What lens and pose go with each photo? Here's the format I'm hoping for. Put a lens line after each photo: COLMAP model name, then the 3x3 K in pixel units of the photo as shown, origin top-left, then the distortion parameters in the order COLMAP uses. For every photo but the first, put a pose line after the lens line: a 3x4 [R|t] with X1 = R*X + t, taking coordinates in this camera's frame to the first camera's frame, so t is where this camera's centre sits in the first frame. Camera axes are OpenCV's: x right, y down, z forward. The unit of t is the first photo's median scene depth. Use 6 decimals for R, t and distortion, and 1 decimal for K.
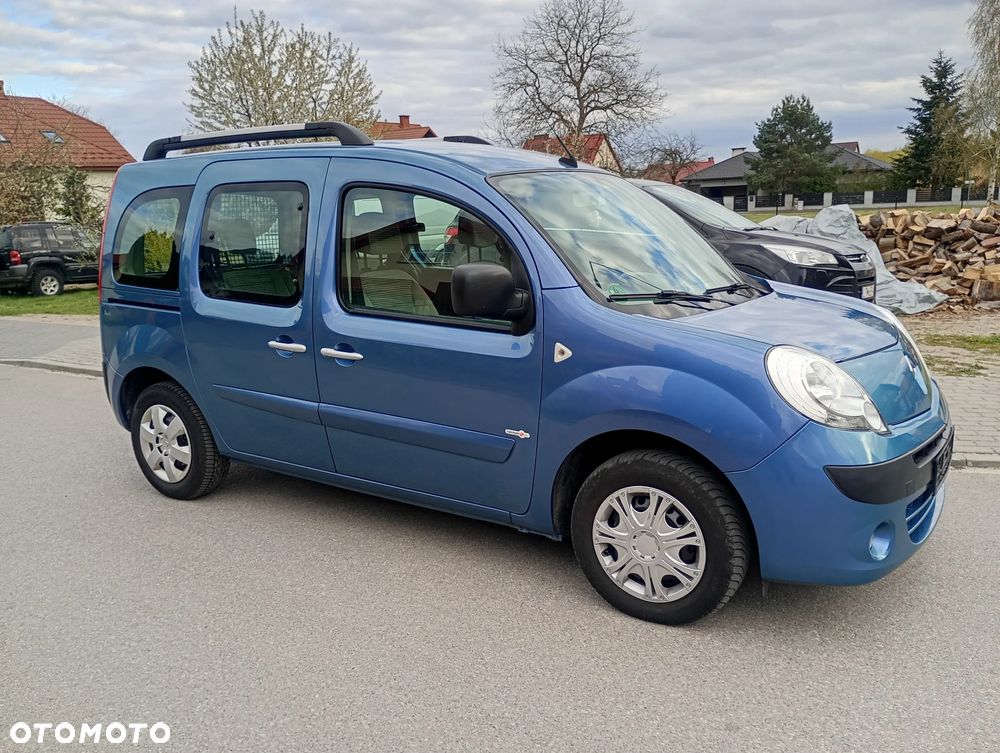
lens RADIAL K [[818.5, 0, 500.8], [0, 818.5, 368.8], [0, 0, 1]] dist [0.077239, -0.104306]
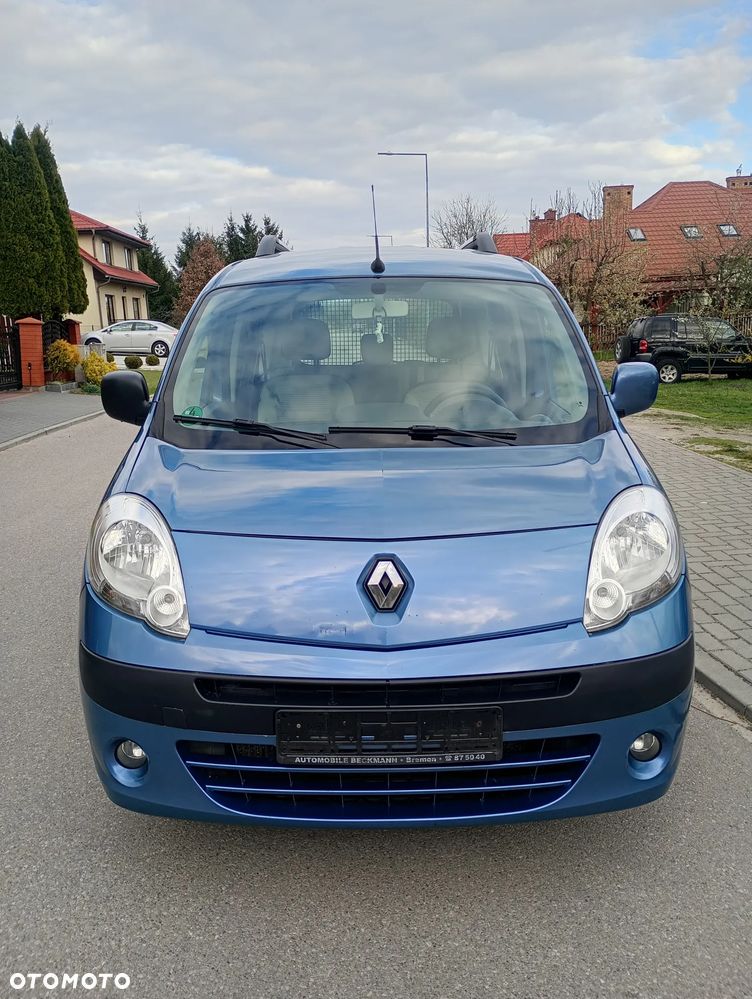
lens RADIAL K [[817.6, 0, 376.6], [0, 817.6, 486.6], [0, 0, 1]] dist [0.077239, -0.104306]
pose [[0.561369, 0.182819, -0.807120, 0.629359], [-0.155593, 0.981217, 0.114035, -0.092663], [0.812807, 0.061566, 0.579270, 0.389662]]
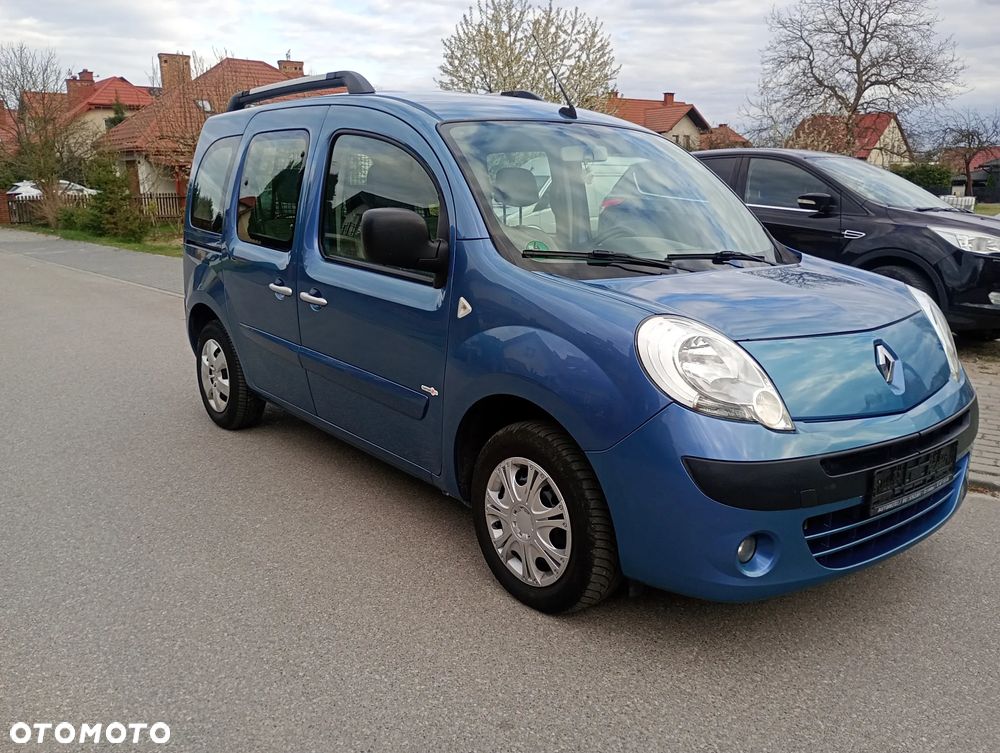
lens RADIAL K [[818.5, 0, 500.8], [0, 818.5, 368.8], [0, 0, 1]] dist [0.077239, -0.104306]
pose [[0.952351, 0.097339, -0.289055, 0.234065], [-0.090590, 0.995213, 0.036668, 0.006988], [0.291240, -0.008735, 0.956610, 0.066687]]
